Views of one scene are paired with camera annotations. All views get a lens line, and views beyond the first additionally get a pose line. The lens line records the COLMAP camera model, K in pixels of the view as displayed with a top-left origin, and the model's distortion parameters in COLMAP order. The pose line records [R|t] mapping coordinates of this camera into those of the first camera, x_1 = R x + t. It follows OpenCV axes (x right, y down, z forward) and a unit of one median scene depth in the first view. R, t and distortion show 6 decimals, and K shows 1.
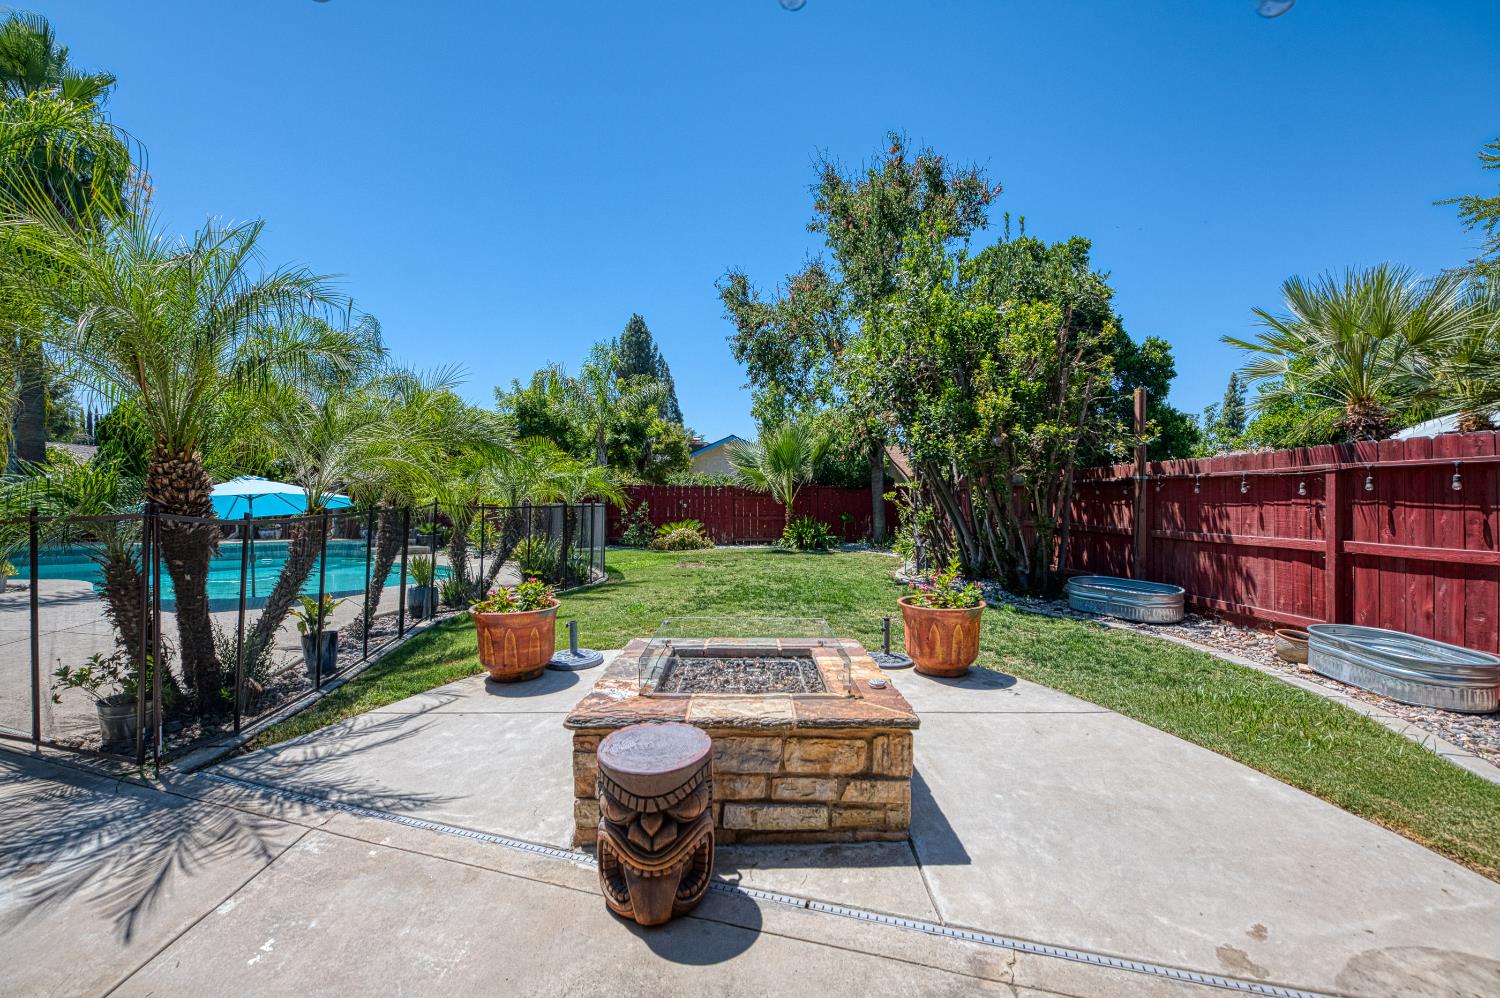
lens RADIAL K [[610.6, 0, 749.3], [0, 610.6, 489.5], [0, 0, 1]] dist [-0.013875, -0.001018]
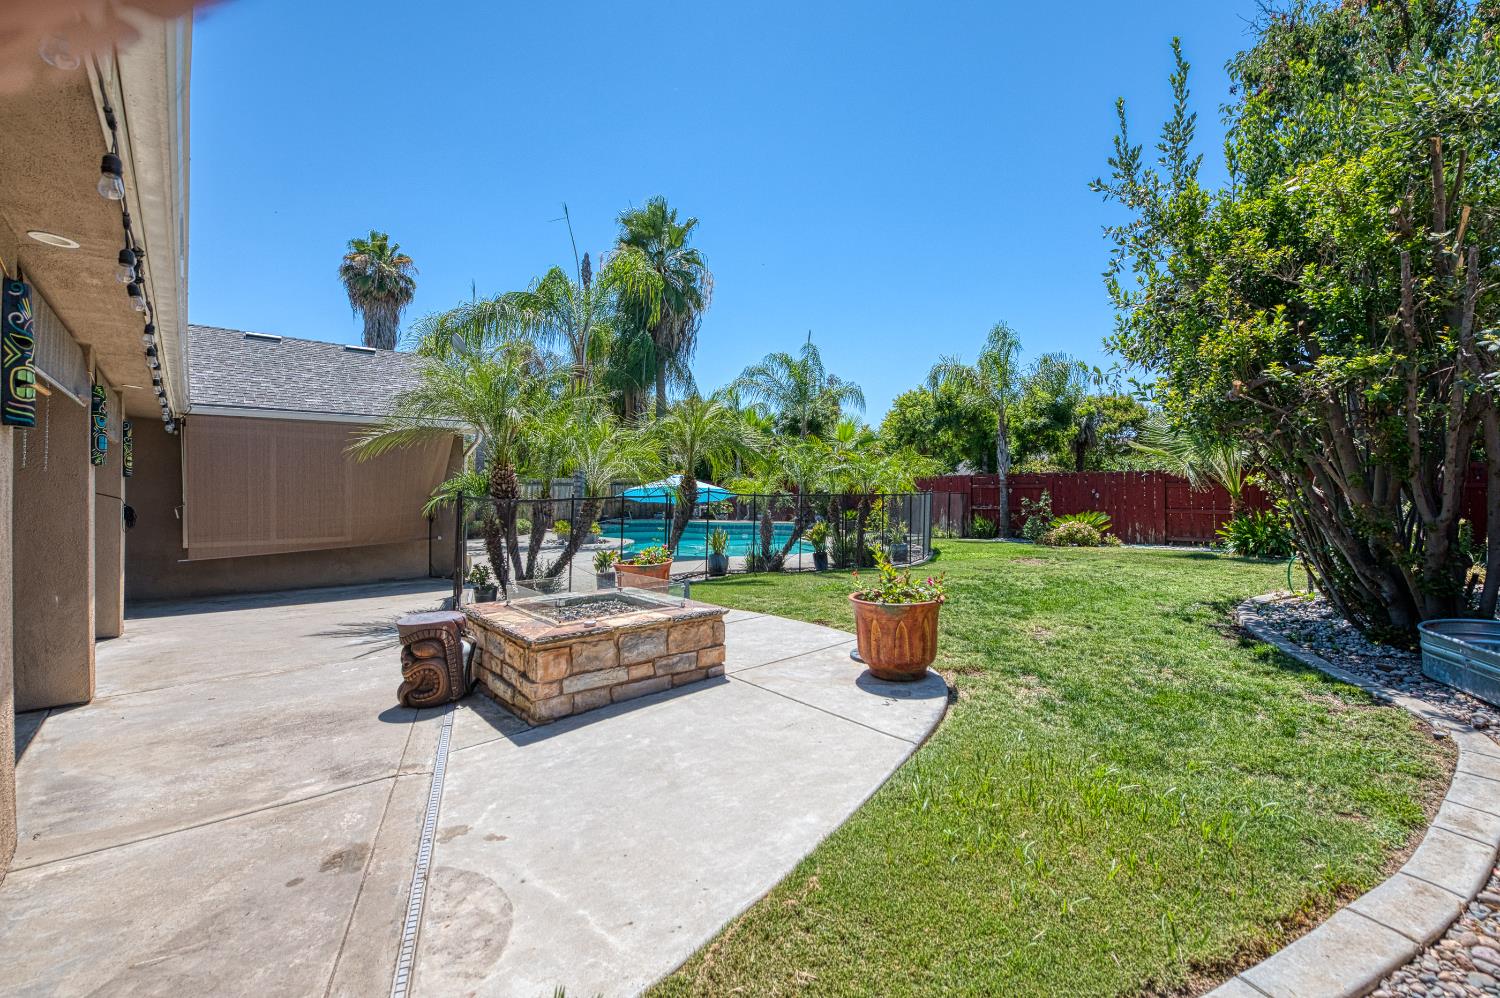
lens RADIAL K [[610.6, 0, 745.5], [0, 610.6, 506.1], [0, 0, 1]] dist [-0.013875, -0.001018]
pose [[0.644635, 0.006609, -0.764462, 0.974357], [0.023011, 0.999342, 0.028044, 0.021590], [0.764144, -0.035669, 0.644058, 0.286832]]
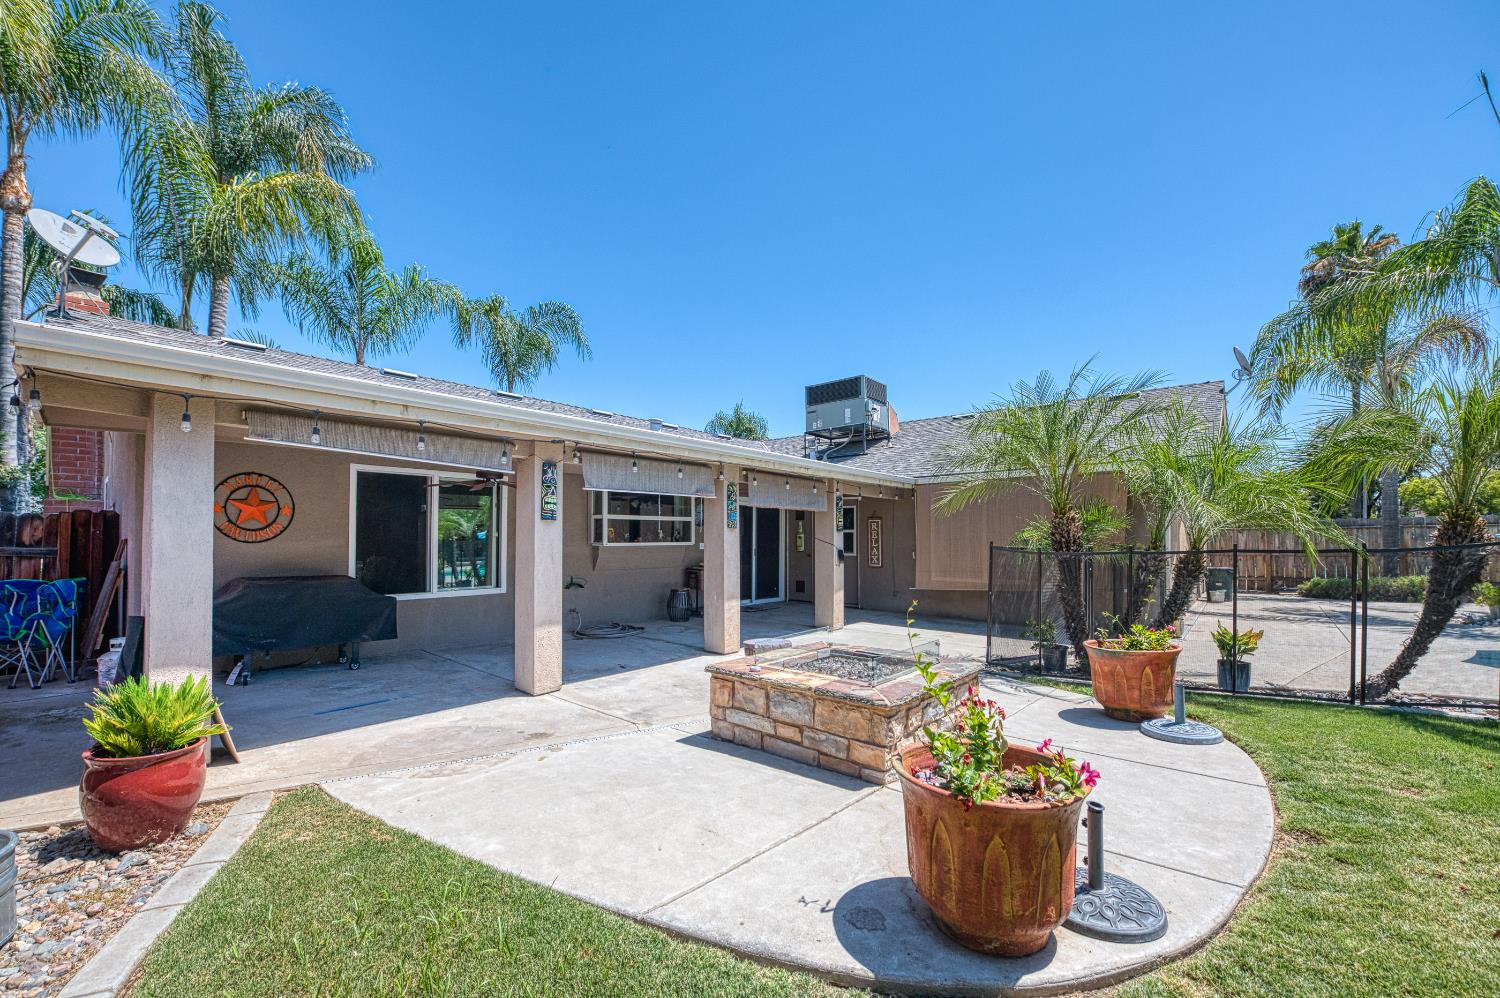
lens RADIAL K [[610.6, 0, 762.1], [0, 610.6, 547.9], [0, 0, 1]] dist [-0.013875, -0.001018]
pose [[-0.666308, 0.003795, -0.745667, 0.860549], [0.008497, 0.999961, -0.002503, 0.024270], [0.745628, -0.008004, -0.666314, 1.335156]]
